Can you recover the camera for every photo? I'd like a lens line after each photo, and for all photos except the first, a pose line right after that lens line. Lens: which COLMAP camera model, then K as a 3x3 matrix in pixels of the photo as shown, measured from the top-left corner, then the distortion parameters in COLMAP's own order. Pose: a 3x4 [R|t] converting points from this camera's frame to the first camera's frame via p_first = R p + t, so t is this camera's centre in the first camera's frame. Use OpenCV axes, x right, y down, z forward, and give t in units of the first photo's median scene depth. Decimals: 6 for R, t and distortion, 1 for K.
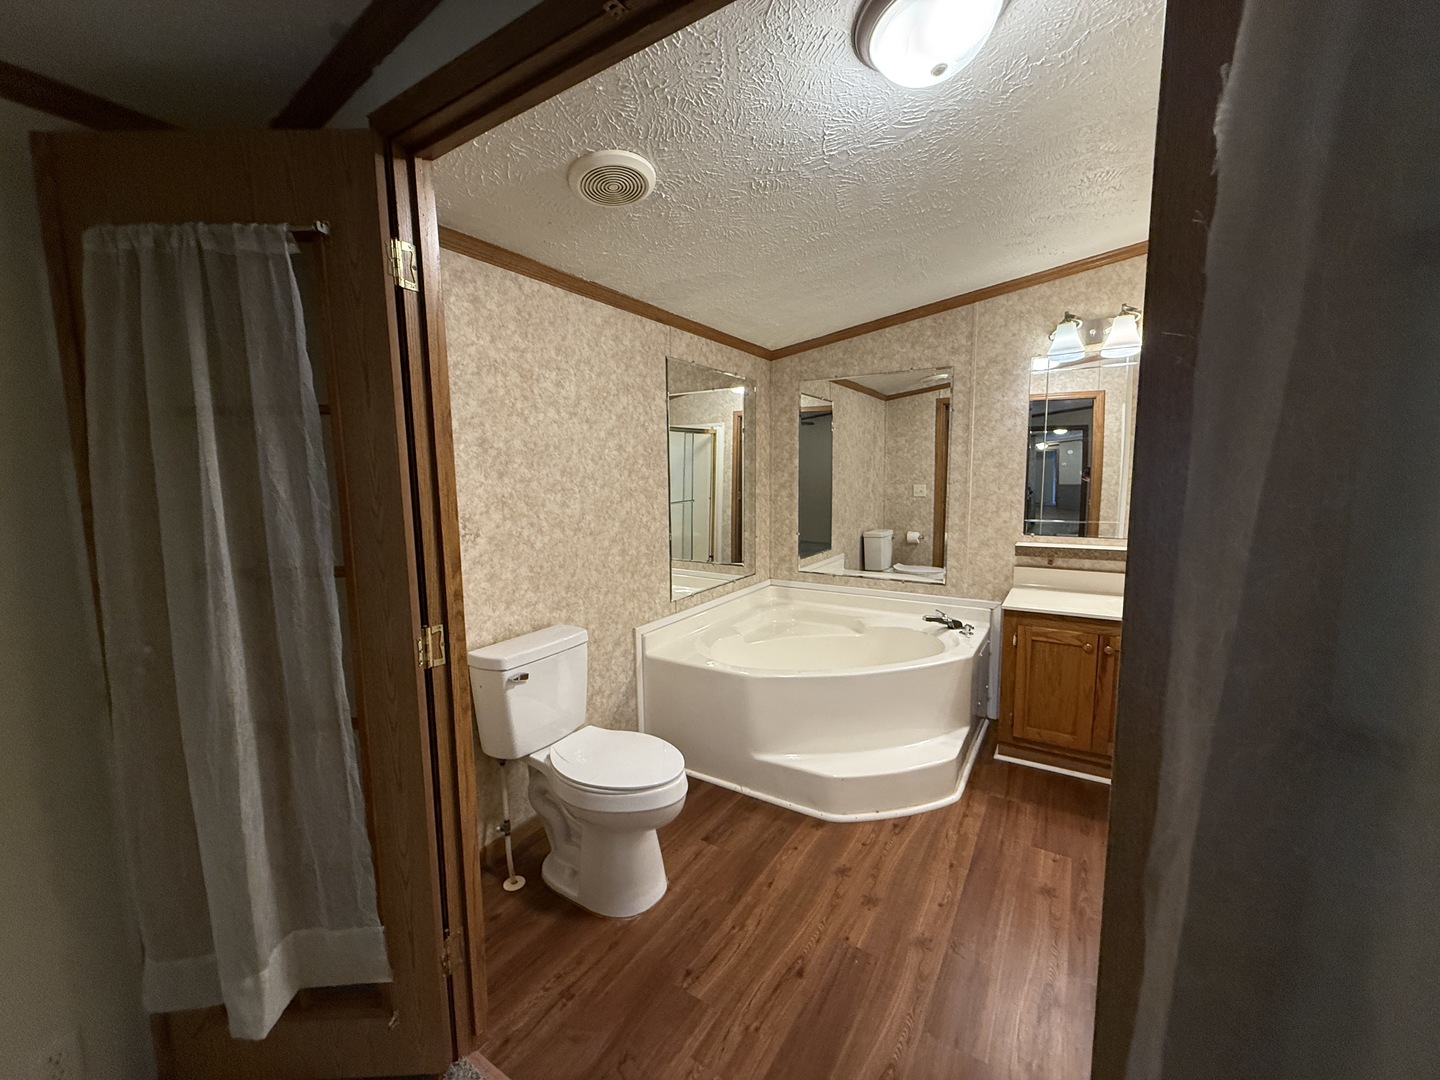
lens RADIAL K [[574.3, 0, 715.4], [0, 574.3, 540.5], [0, 0, 1]] dist [0.000123, 0.000130]
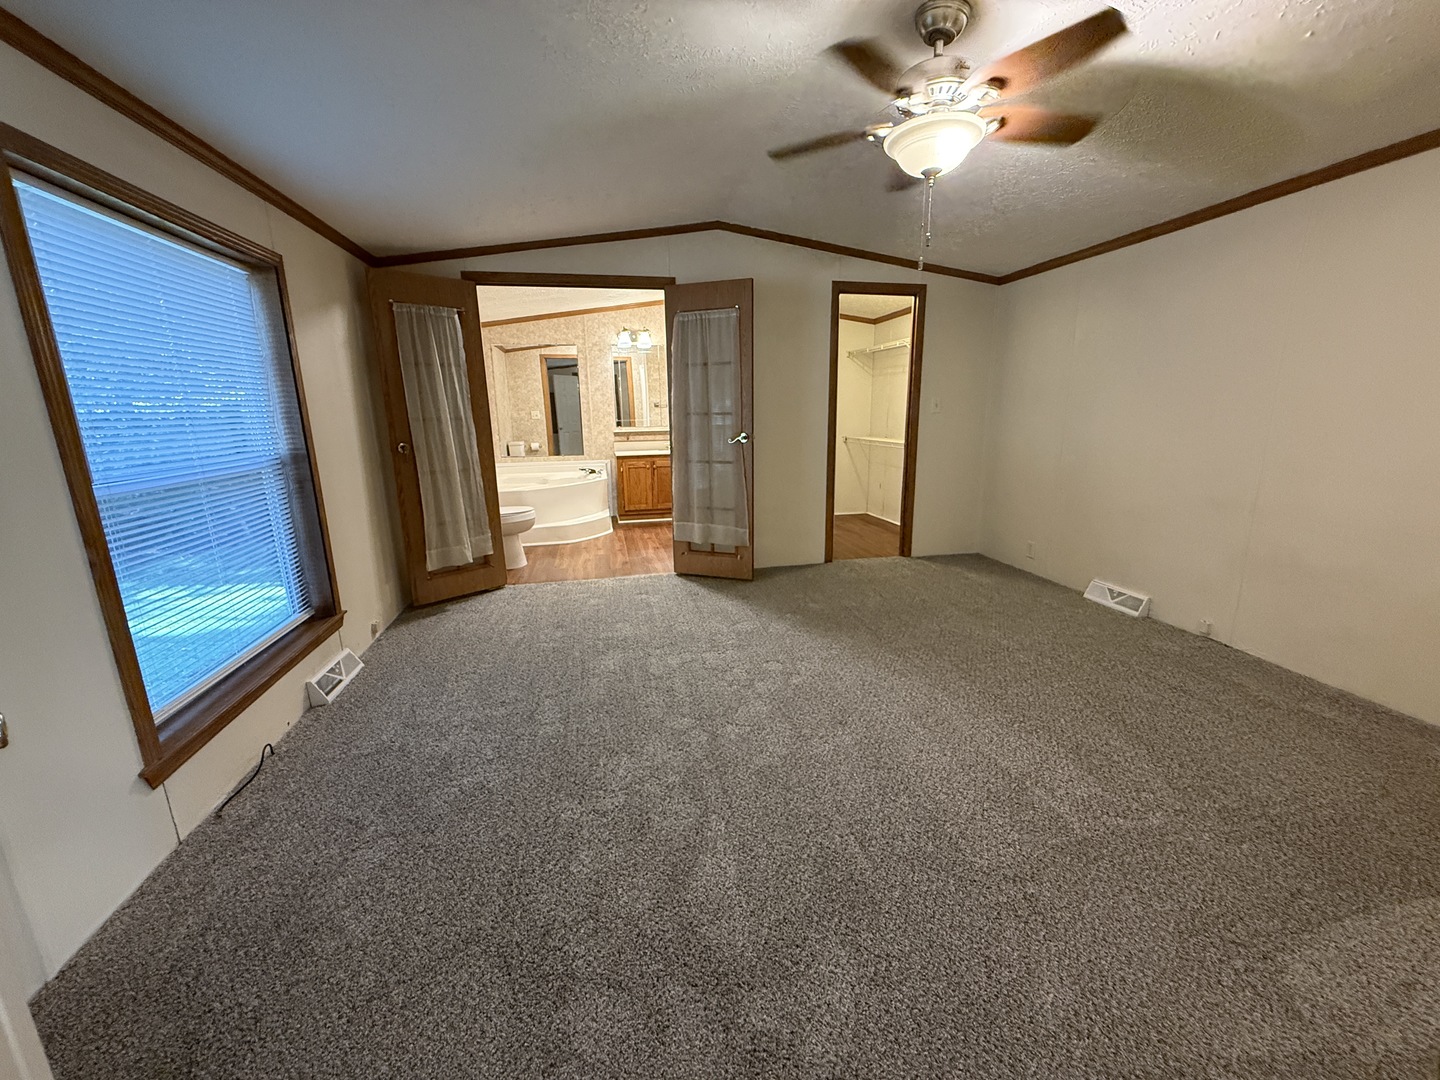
lens RADIAL K [[574.3, 0, 715.4], [0, 574.3, 540.5], [0, 0, 1]] dist [0.000123, 0.000130]
pose [[0.721305, -0.151294, 0.675891, -0.749410], [0.085024, 0.987812, 0.130378, 0.165706], [-0.687379, -0.036575, 0.725378, -0.882314]]
